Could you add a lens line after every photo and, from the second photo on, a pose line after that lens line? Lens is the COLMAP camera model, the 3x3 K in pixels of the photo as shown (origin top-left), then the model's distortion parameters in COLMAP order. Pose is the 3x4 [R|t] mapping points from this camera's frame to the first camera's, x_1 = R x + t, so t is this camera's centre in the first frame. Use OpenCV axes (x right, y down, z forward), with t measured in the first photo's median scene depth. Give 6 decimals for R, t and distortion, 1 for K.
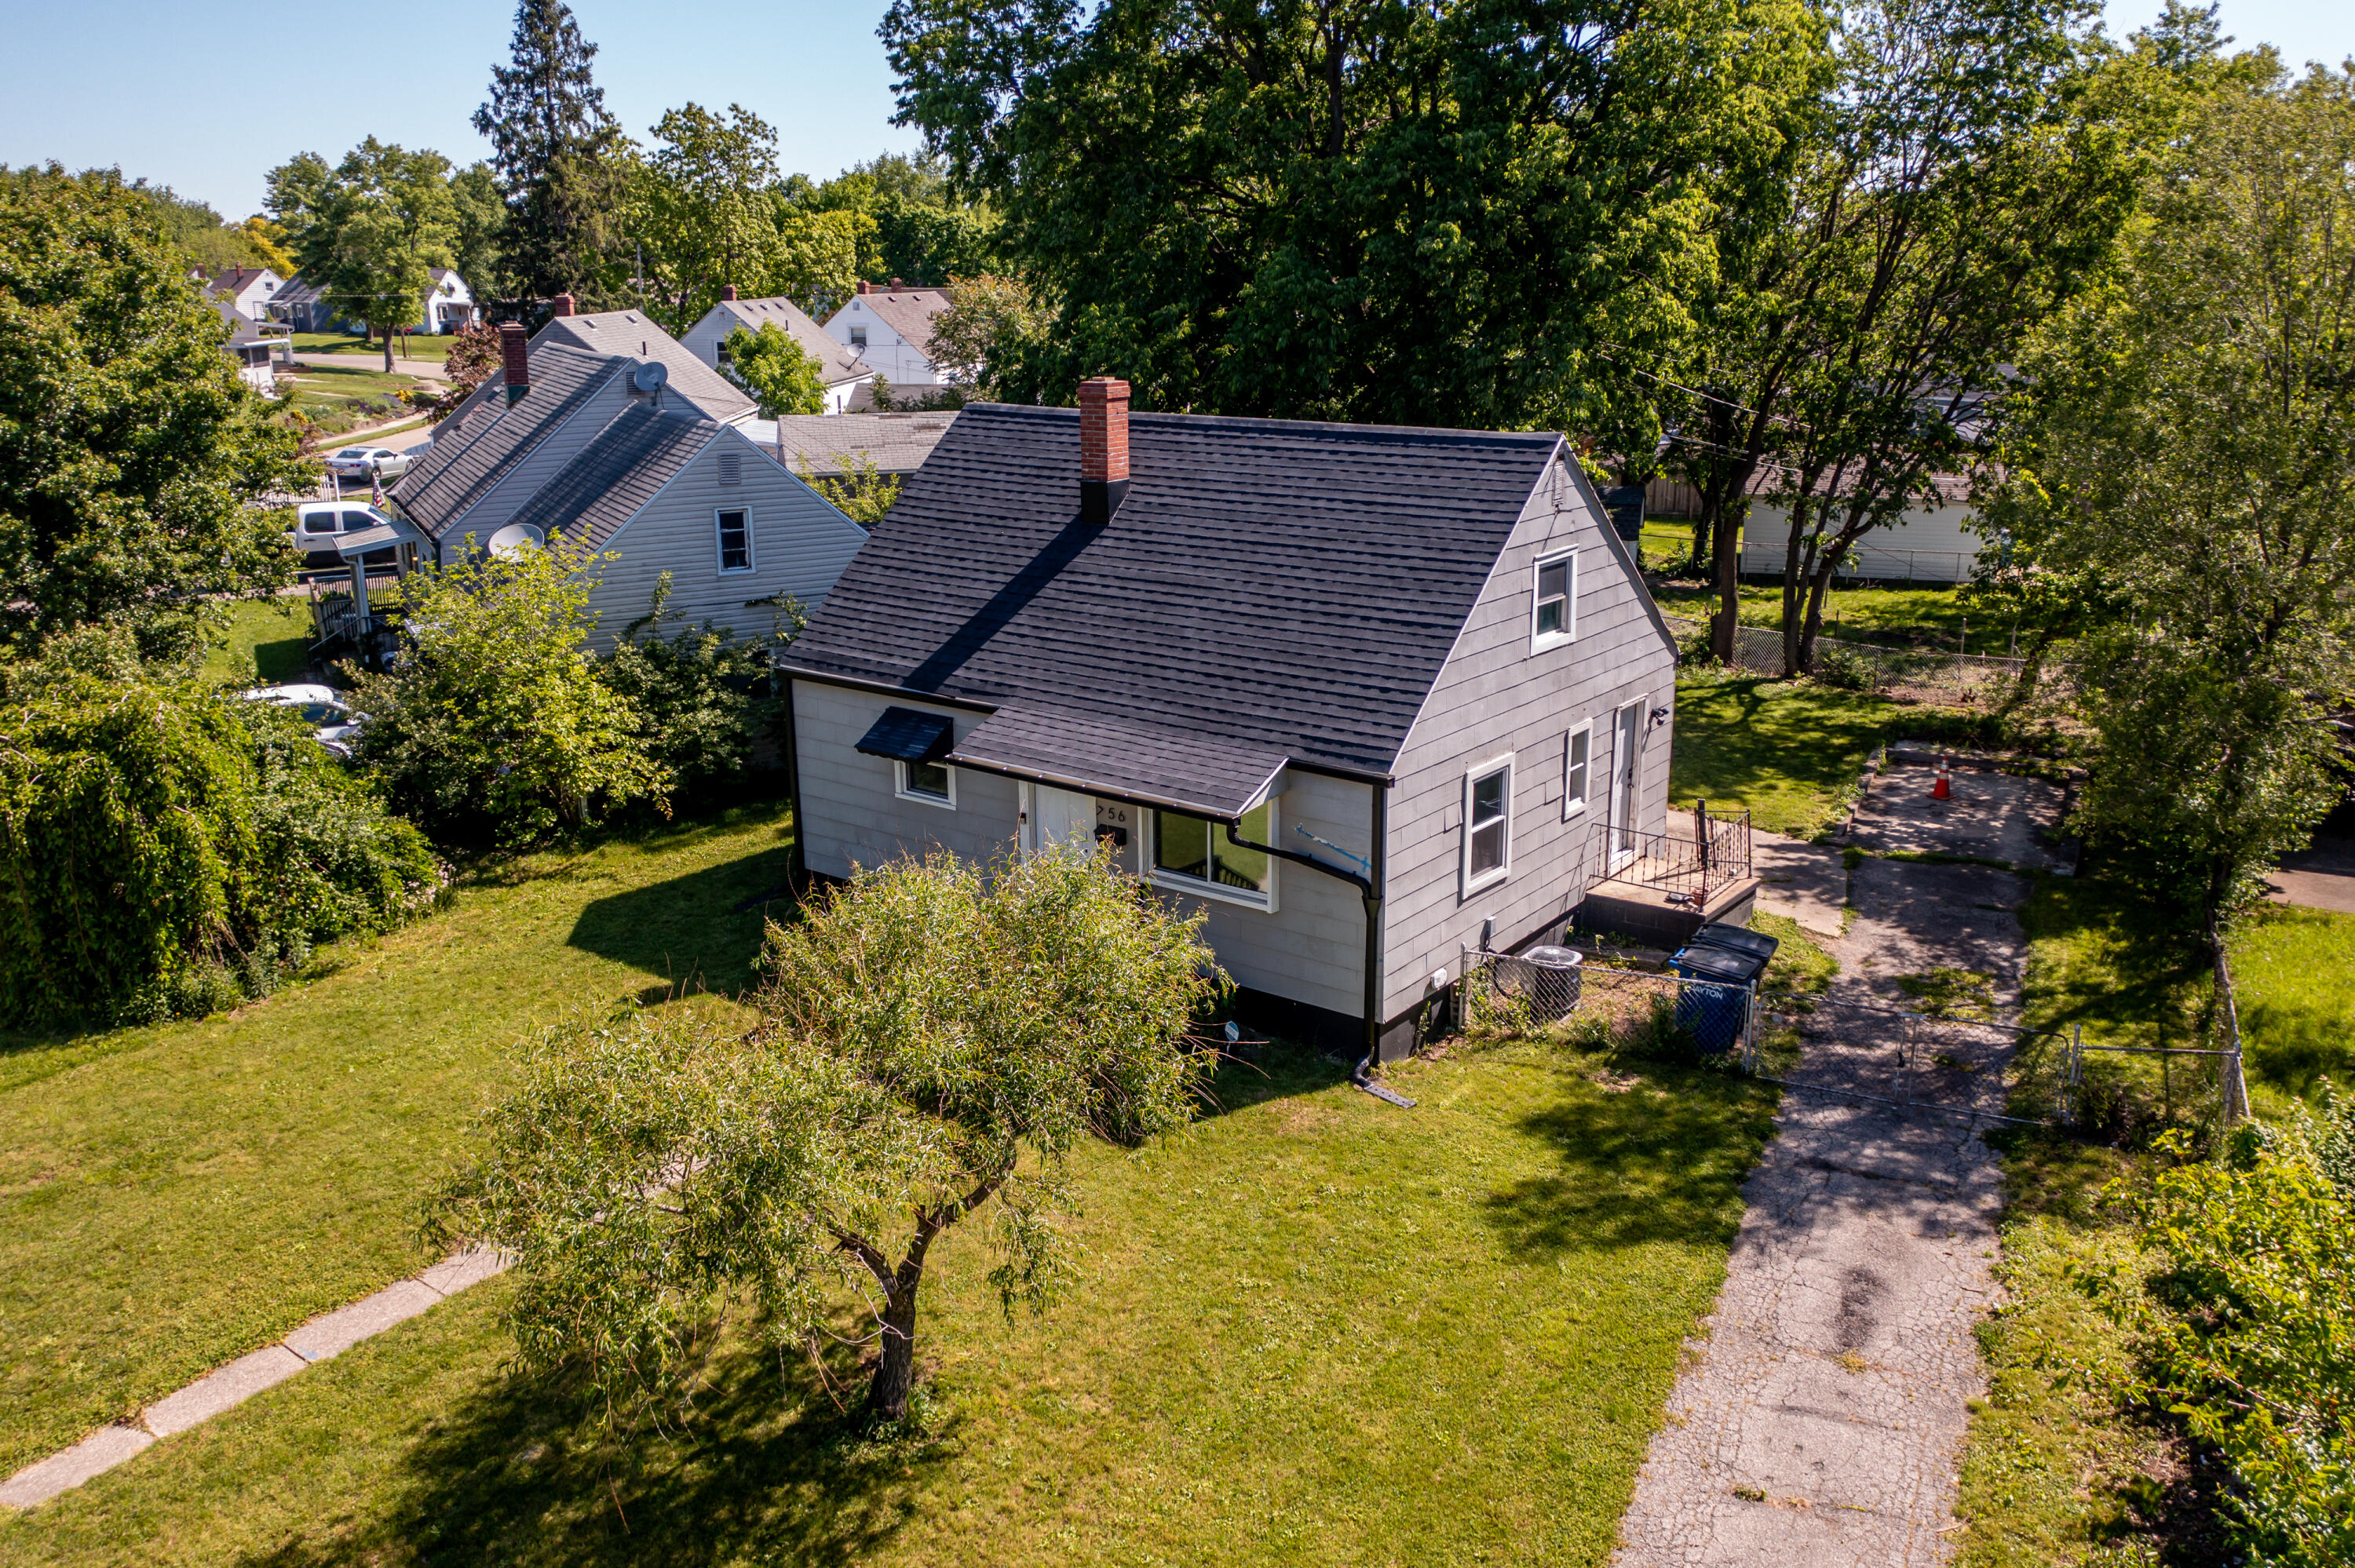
lens RADIAL K [[1880.7, 0, 1171.9], [0, 1880.7, 765.6], [0, 0, 1]] dist [-0.005501, 0.004456]
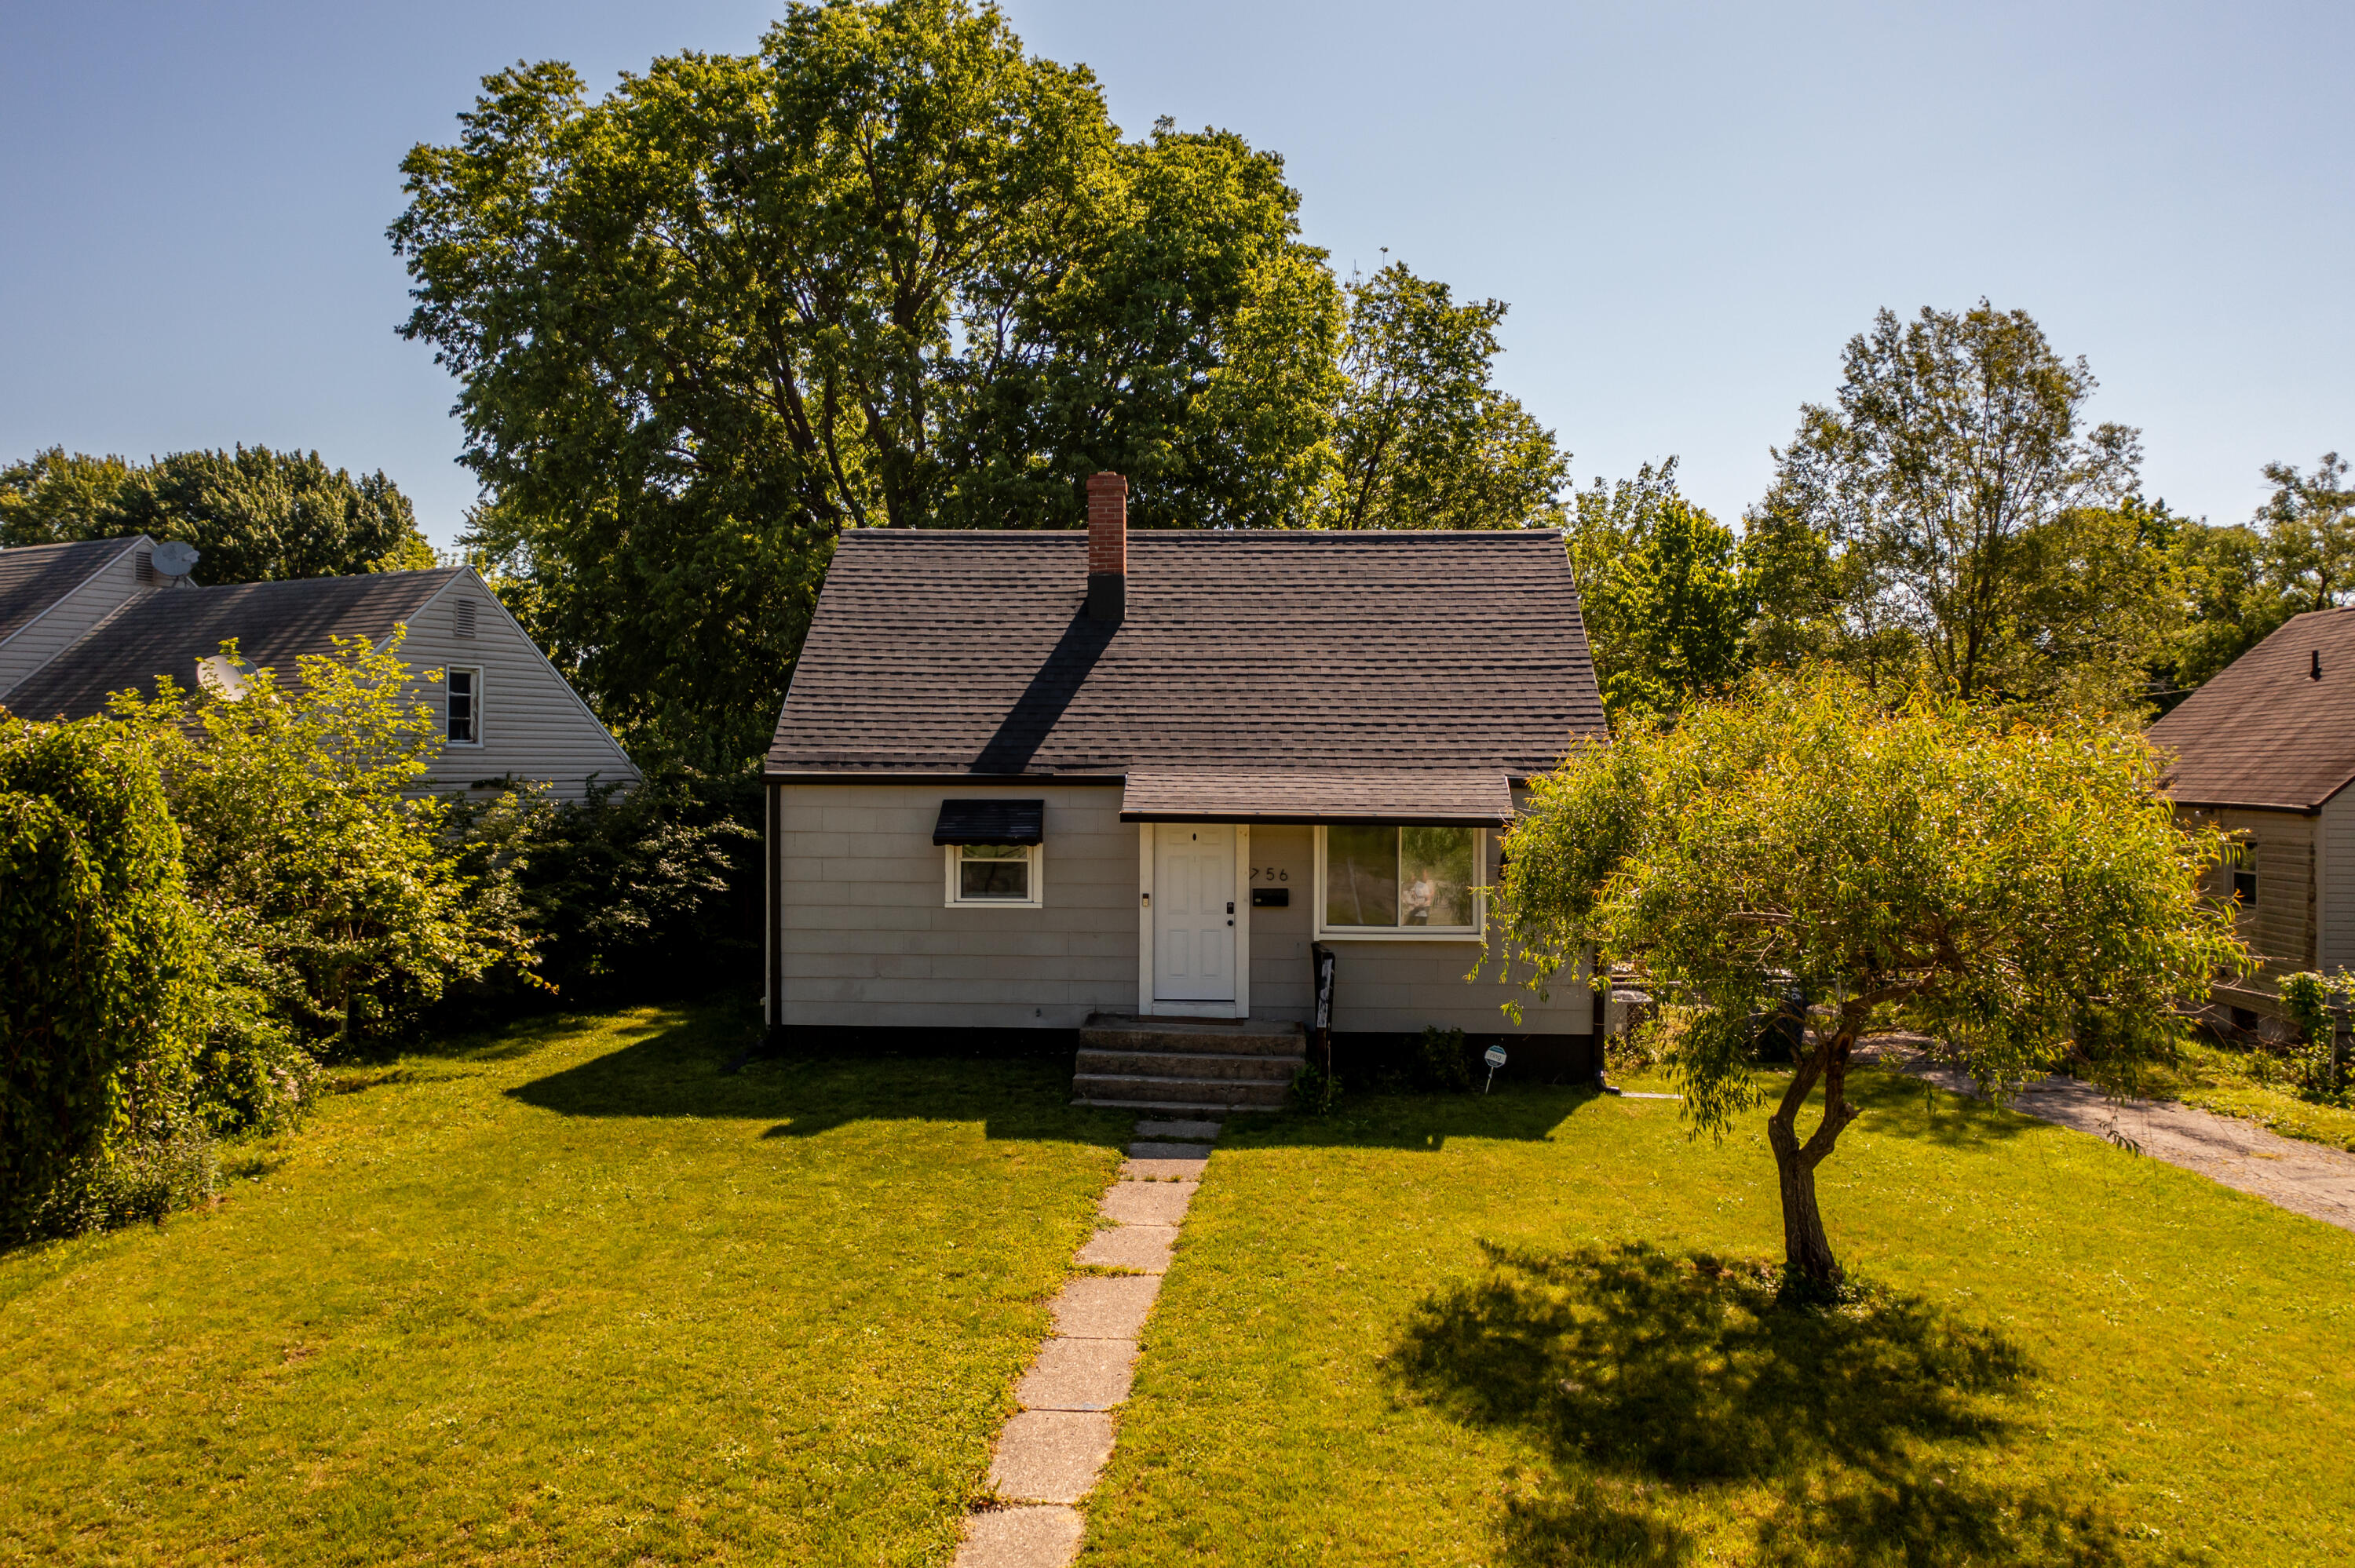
lens RADIAL K [[1880.7, 0, 1171.9], [0, 1880.7, 765.6], [0, 0, 1]] dist [-0.005501, 0.004456]
pose [[0.825725, 0.015676, 0.563855, -0.580988], [0.134751, 0.965190, -0.224165, 0.170701], [-0.547742, 0.261079, 0.794869, 0.255774]]
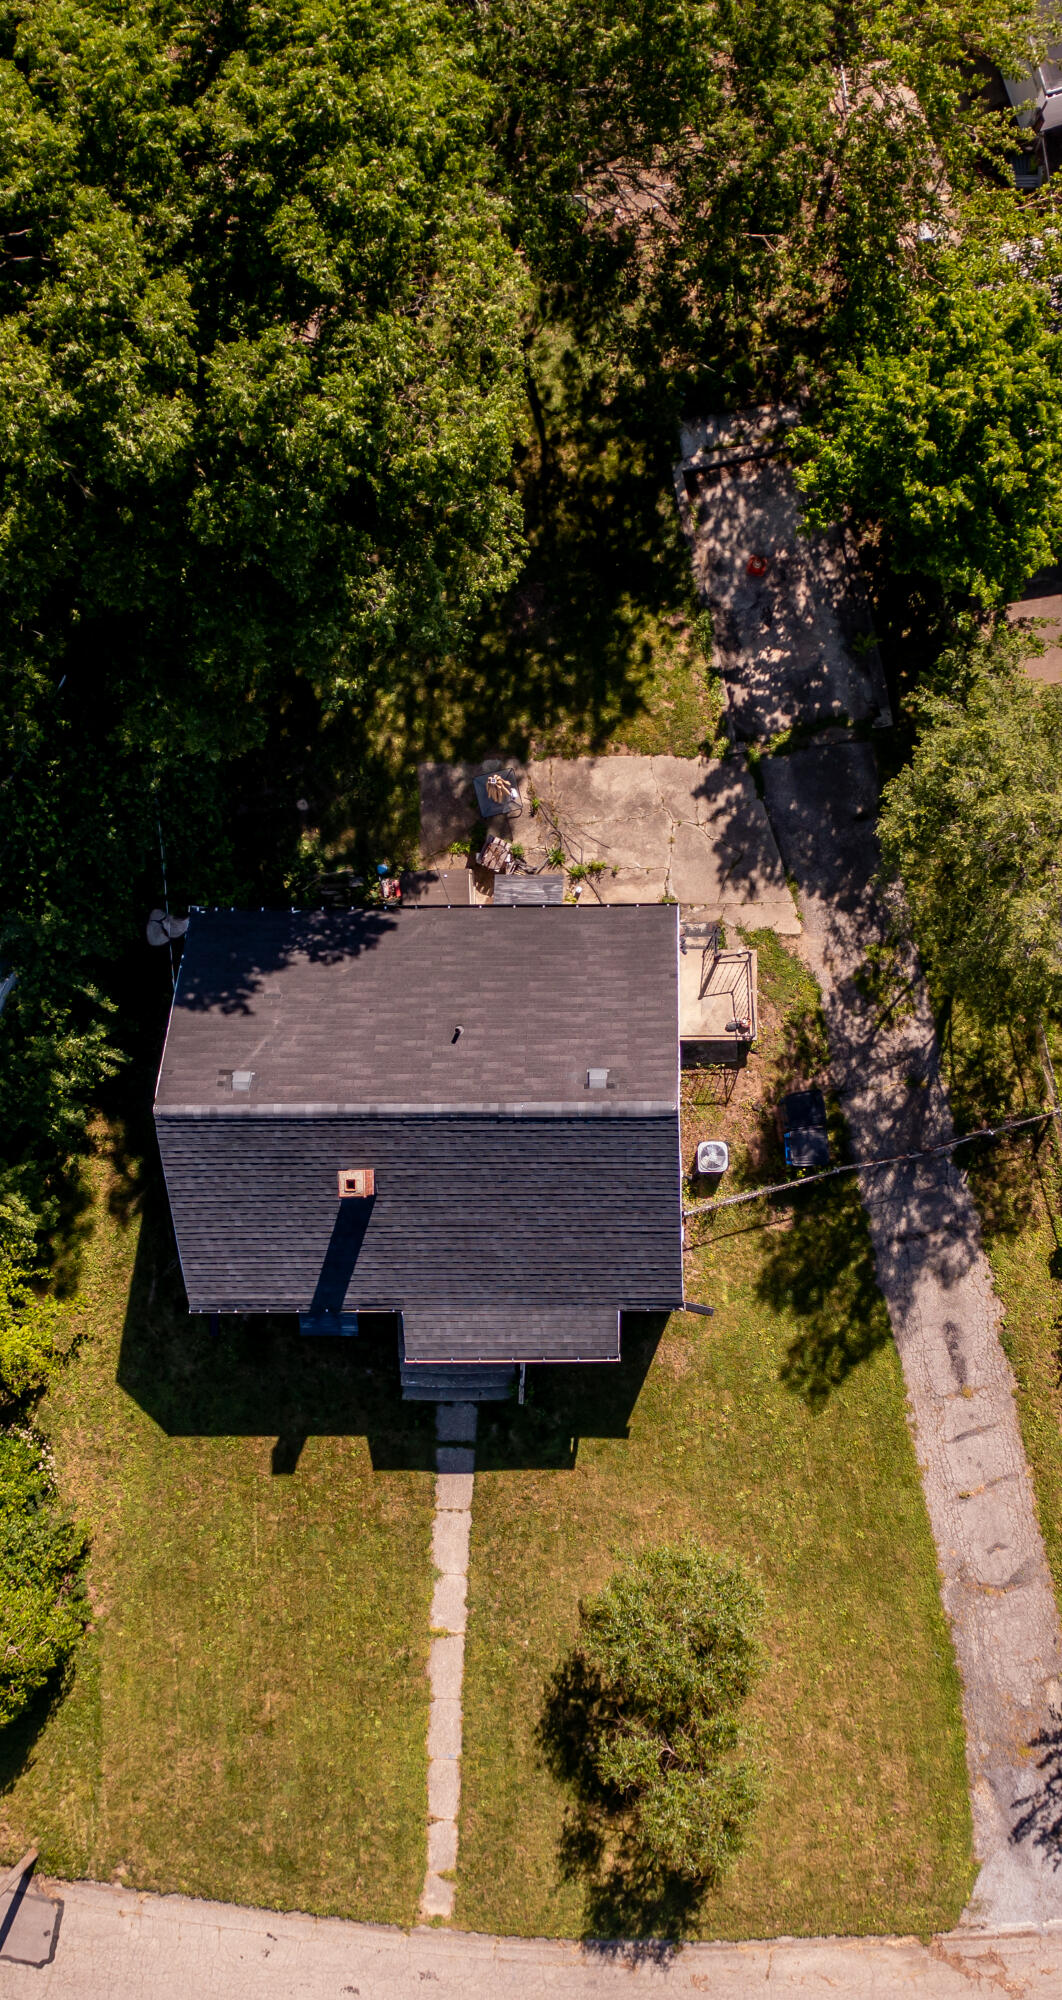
lens RADIAL K [[2412.7, 0, 598.5], [0, 2412.7, 959.9], [0, 0, 1]] dist [0.003535, -0.038944]
pose [[0.789866, -0.613215, 0.008920, 0.201785], [0.184190, 0.251074, 0.950282, -1.983264], [-0.584967, -0.748952, 0.311263, 0.485235]]
